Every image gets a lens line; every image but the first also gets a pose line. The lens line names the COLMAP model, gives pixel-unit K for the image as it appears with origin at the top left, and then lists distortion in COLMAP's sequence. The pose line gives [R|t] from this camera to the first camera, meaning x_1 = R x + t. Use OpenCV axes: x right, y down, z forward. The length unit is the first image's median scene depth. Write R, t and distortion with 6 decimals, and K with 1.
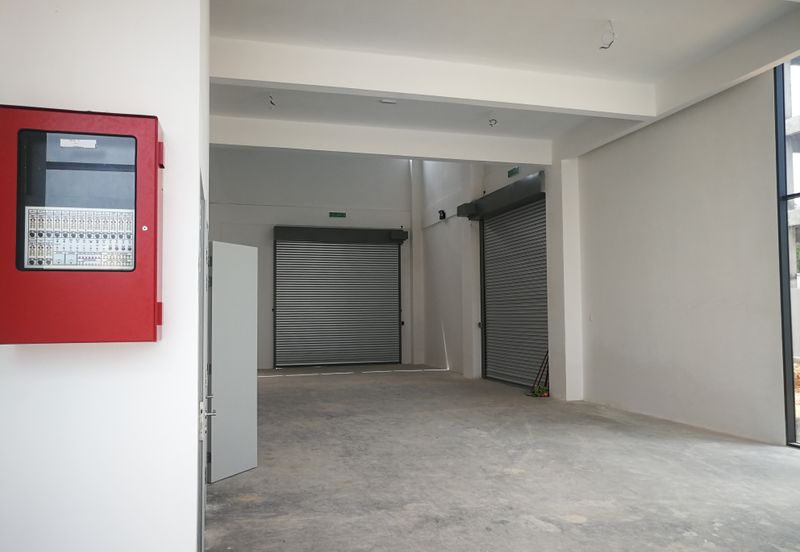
lens RADIAL K [[646.3, 0, 400.0], [0, 646.3, 276.0], [0, 0, 1]] dist [-0.009800, 0.040247]
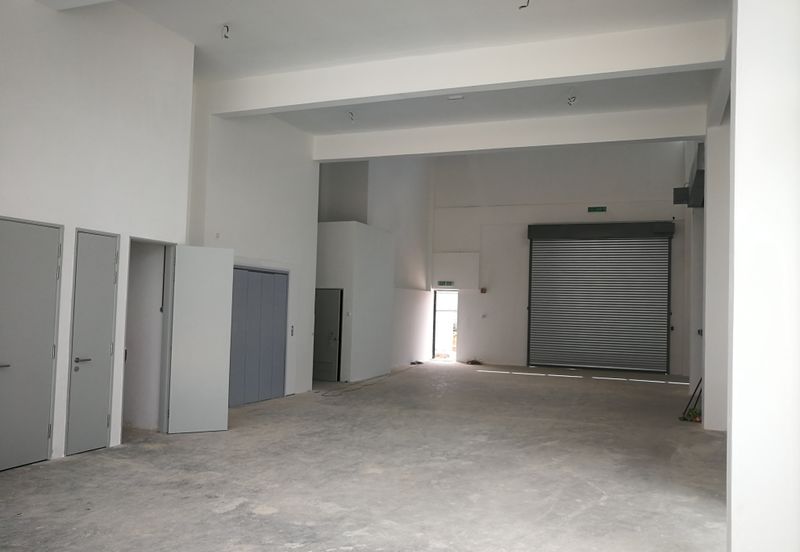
lens RADIAL K [[646.3, 0, 400.0], [0, 646.3, 276.0], [0, 0, 1]] dist [-0.009800, 0.040247]
pose [[0.785835, -0.000529, -0.618436, 0.970672], [0.001036, 0.999999, 0.000461, 0.006429], [0.618436, -0.001003, 0.785835, 0.303320]]
